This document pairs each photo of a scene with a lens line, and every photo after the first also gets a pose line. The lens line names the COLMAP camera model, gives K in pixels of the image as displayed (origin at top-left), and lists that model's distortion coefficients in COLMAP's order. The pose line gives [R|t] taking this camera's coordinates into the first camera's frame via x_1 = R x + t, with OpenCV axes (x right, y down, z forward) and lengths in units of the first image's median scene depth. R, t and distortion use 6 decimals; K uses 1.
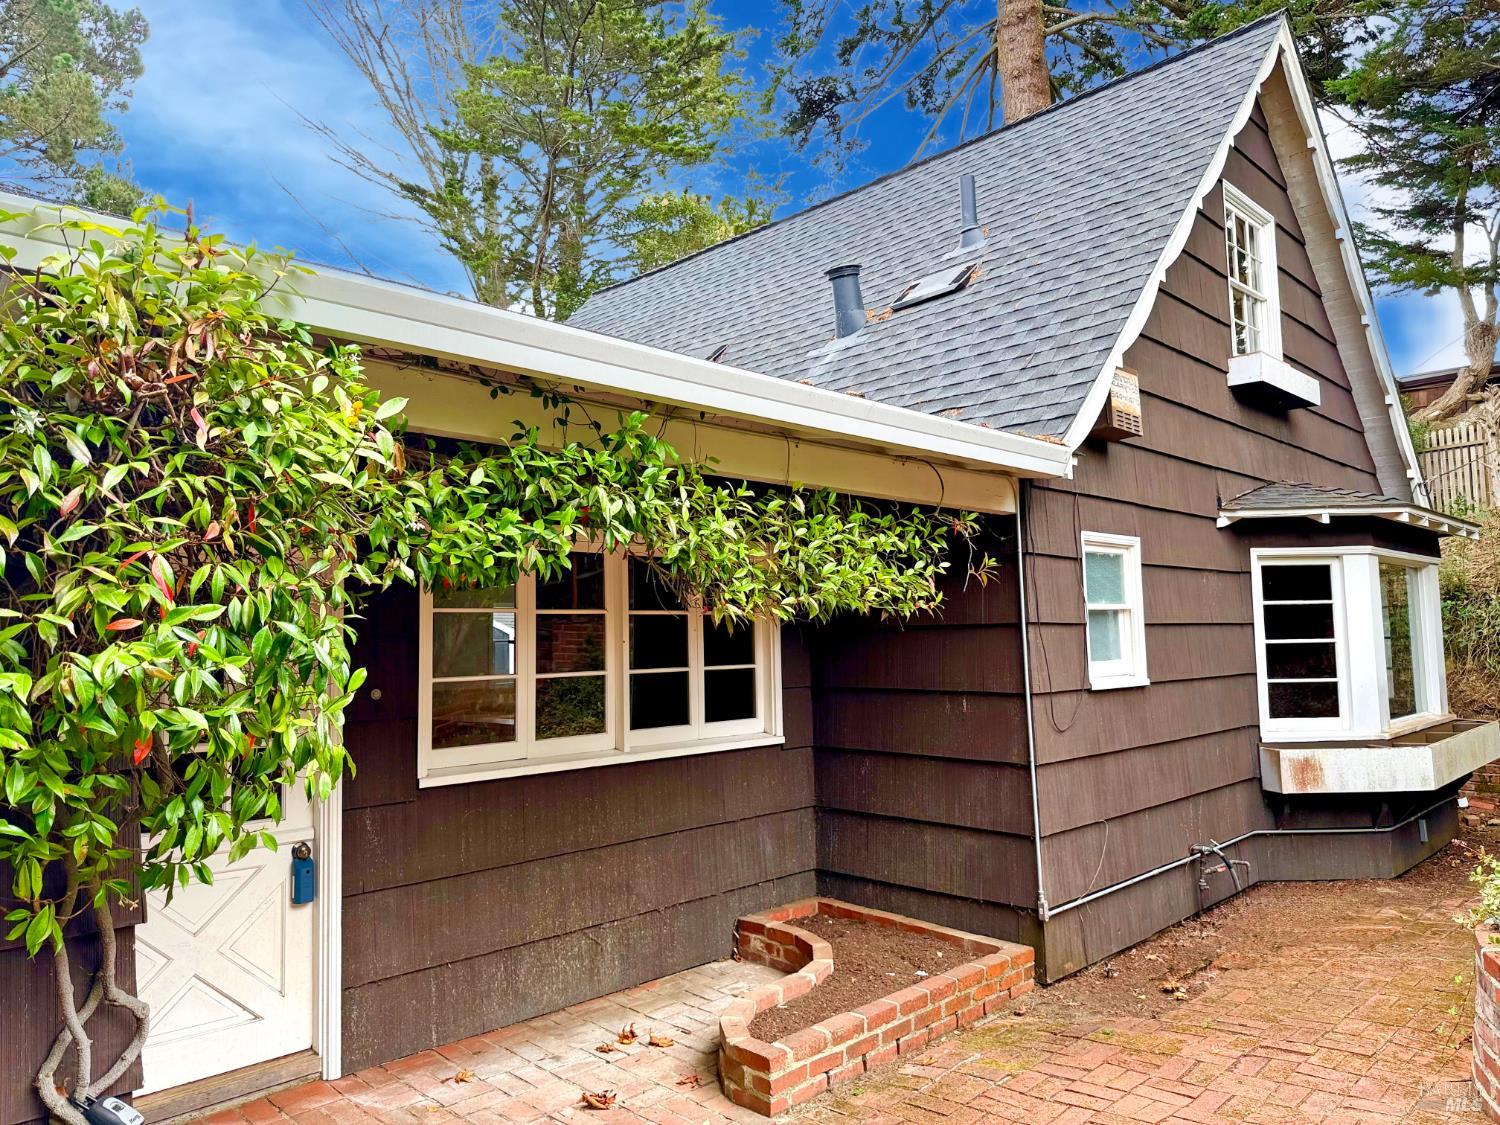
lens RADIAL K [[1073.1, 0, 750.0], [0, 1073.1, 562.5], [0, 0, 1]] dist [0.027058, -0.001505]
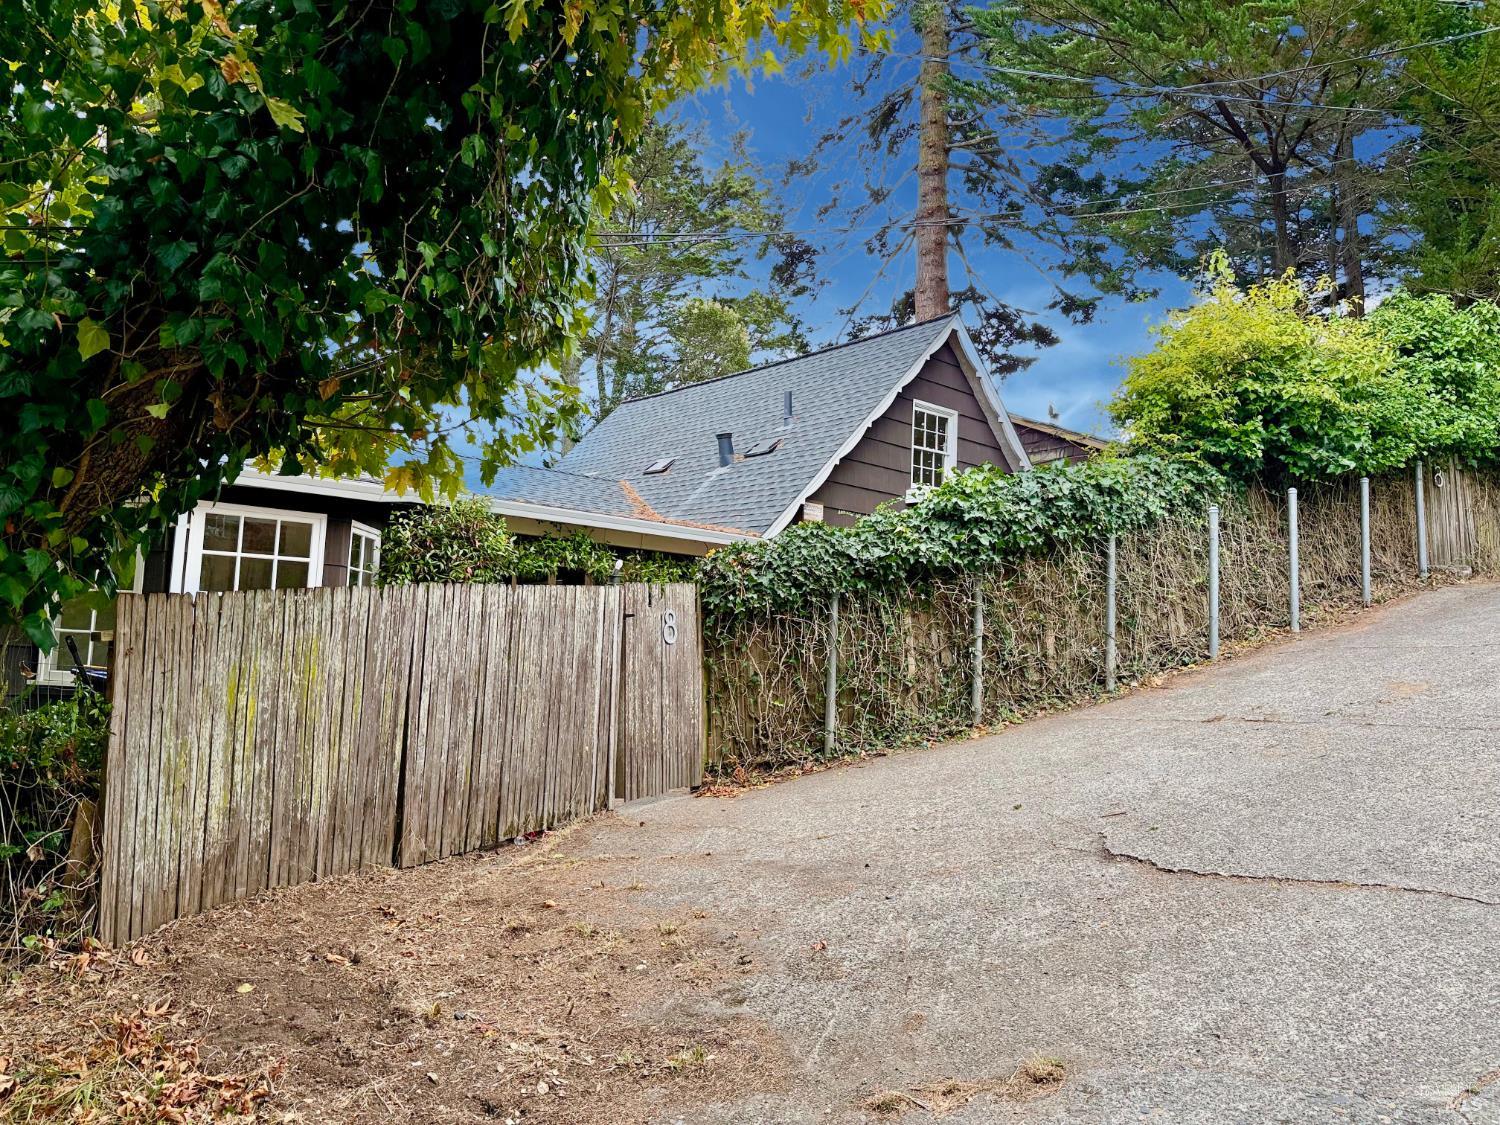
lens RADIAL K [[1073.1, 0, 750.0], [0, 1073.1, 562.5], [0, 0, 1]] dist [0.027058, -0.001505]
pose [[0.996084, 0.057915, -0.066803, 0.701657], [-0.058626, 0.998242, -0.008730, -0.040124], [0.066180, 0.012612, 0.997728, -2.492917]]
